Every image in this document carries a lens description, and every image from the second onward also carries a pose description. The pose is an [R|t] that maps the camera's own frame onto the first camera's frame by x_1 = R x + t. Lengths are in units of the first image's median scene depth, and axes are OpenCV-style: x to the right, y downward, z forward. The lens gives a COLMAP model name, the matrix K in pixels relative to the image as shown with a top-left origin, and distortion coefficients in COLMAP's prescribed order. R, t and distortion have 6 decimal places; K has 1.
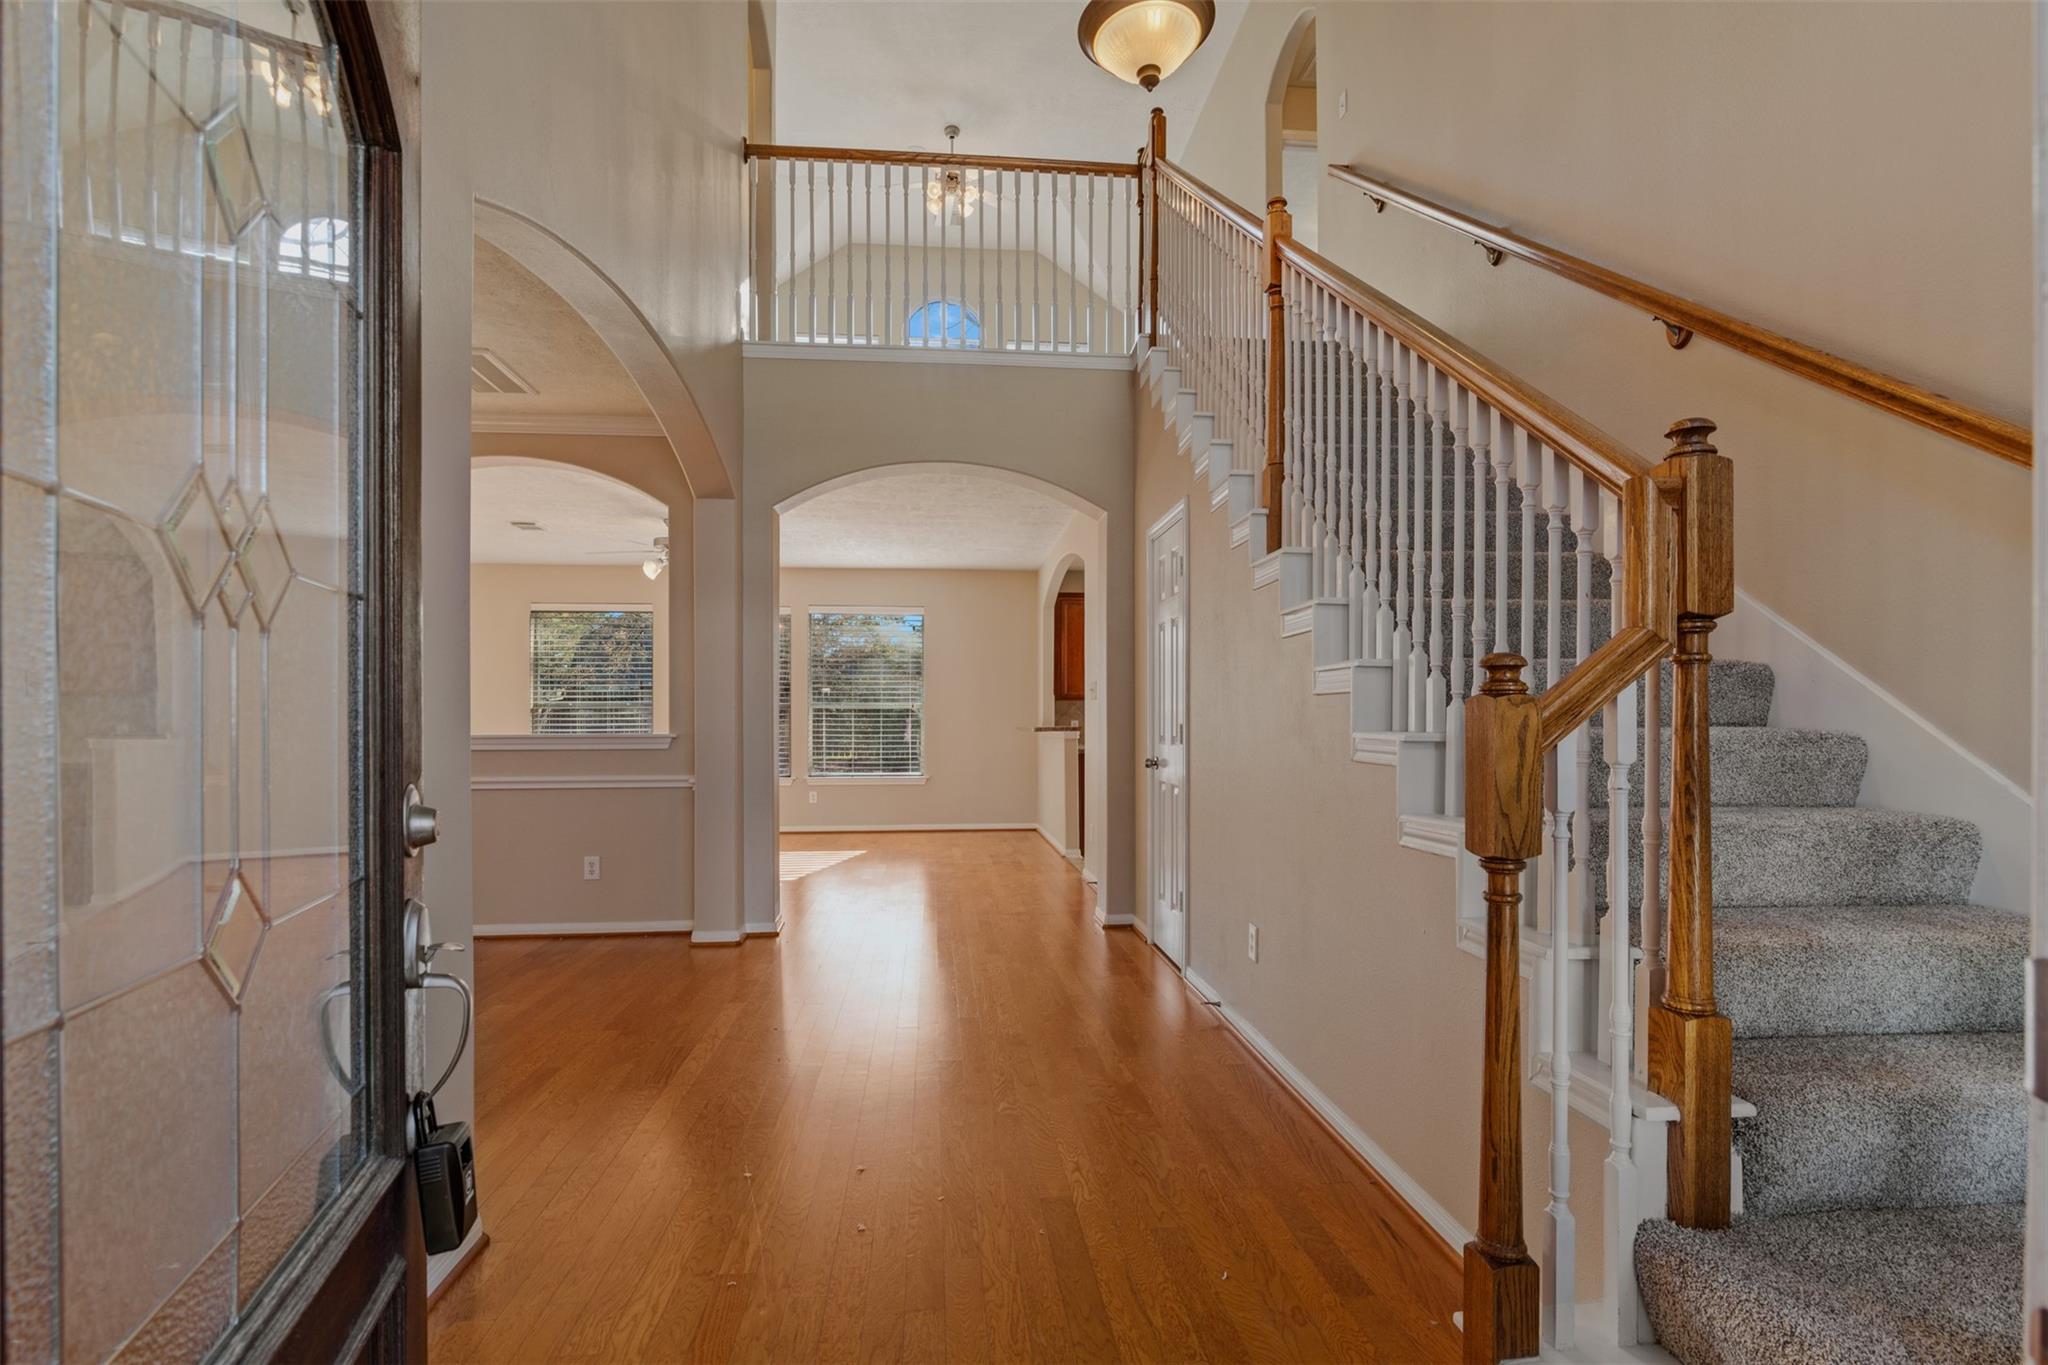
lens RADIAL K [[947.2, 0, 1026.1], [0, 947.2, 722.0], [0, 0, 1]] dist [-0.000297, -0.000059]
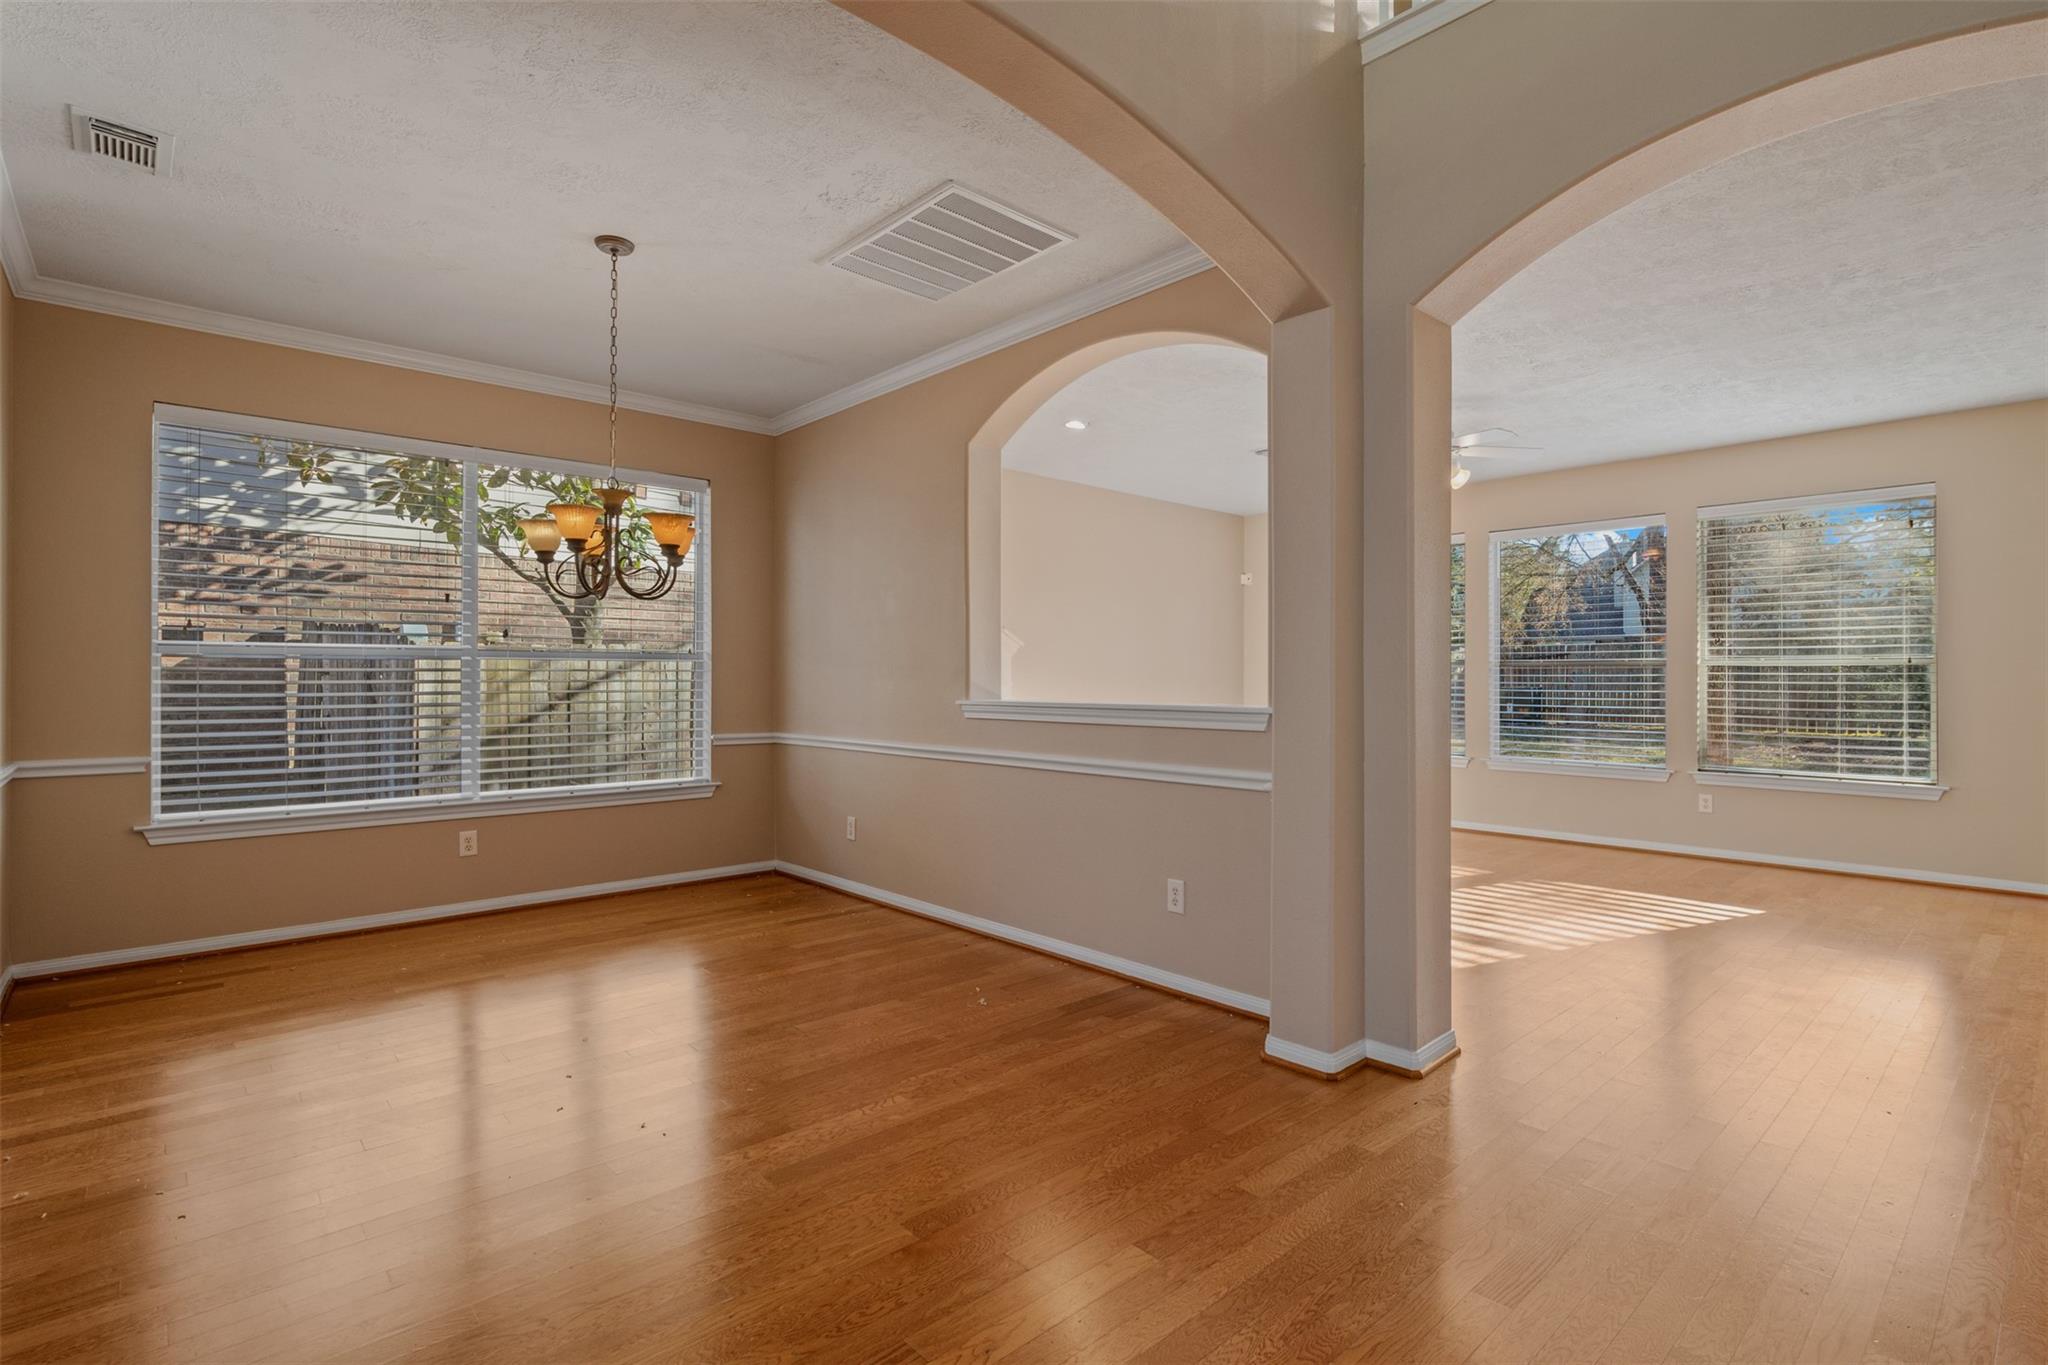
lens RADIAL K [[972.5, 0, 1024.0], [0, 972.5, 682.5], [0, 0, 1]] dist [-0.003273, -0.000804]
pose [[0.602937, 0.003017, -0.797783, 0.050322], [-0.002921, 0.999994, 0.001575, -0.005924], [0.797783, 0.001381, 0.602943, 0.473353]]
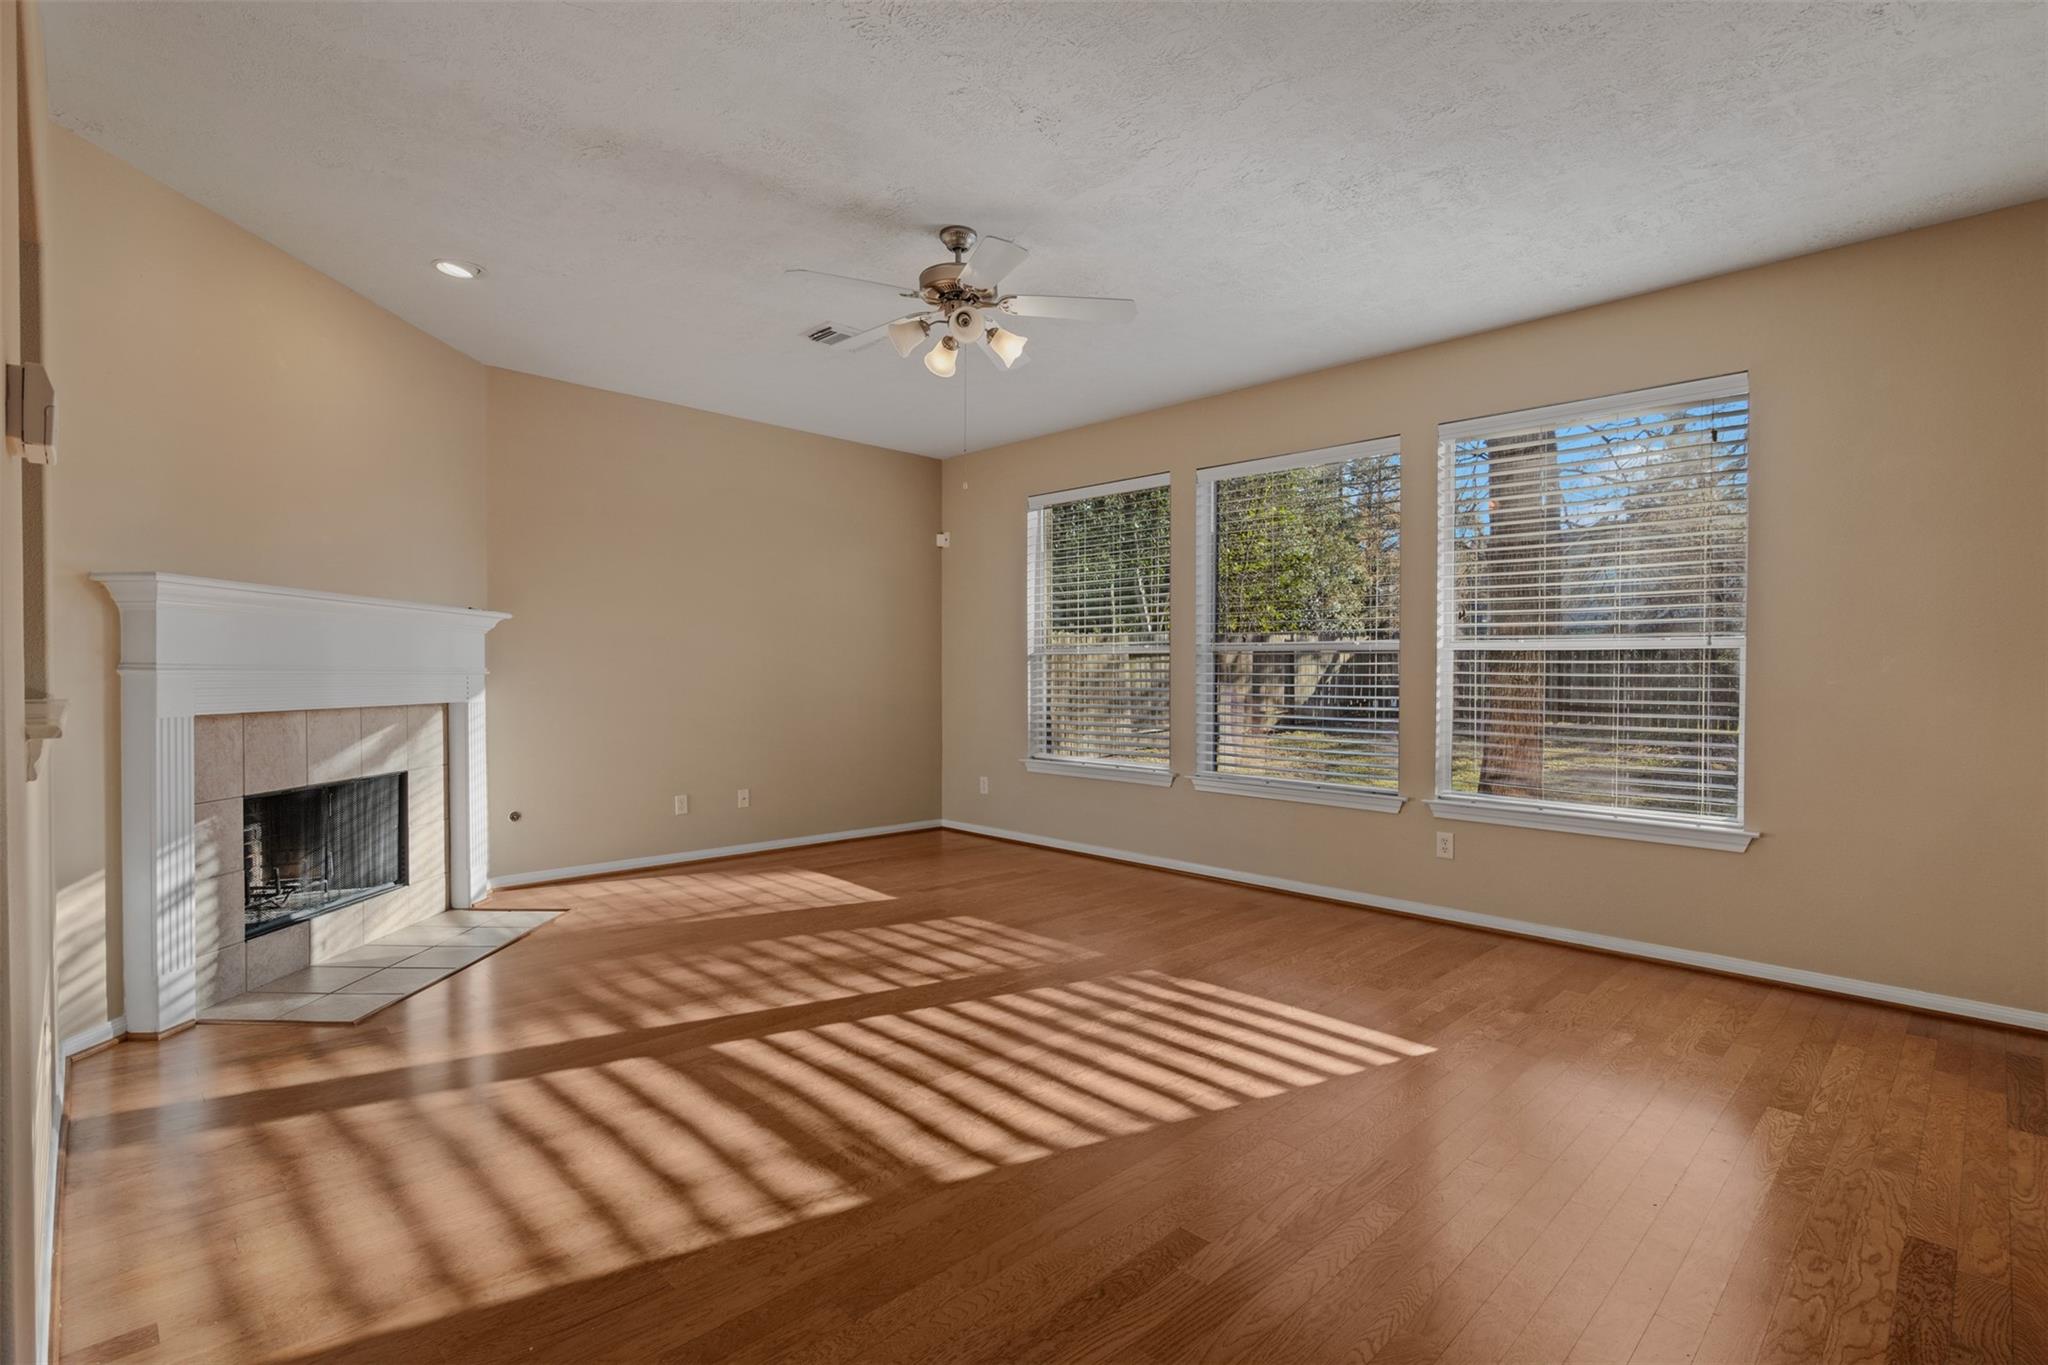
lens RADIAL K [[952.8, 0, 1024.0], [0, 952.8, 682.5], [0, 0, 1]] dist [-0.001701, -0.000317]
pose [[0.632454, 0.014252, -0.774467, 0.005523], [-0.007071, 0.999895, 0.012627, -0.006994], [0.774566, -0.002509, 0.632488, 1.148589]]
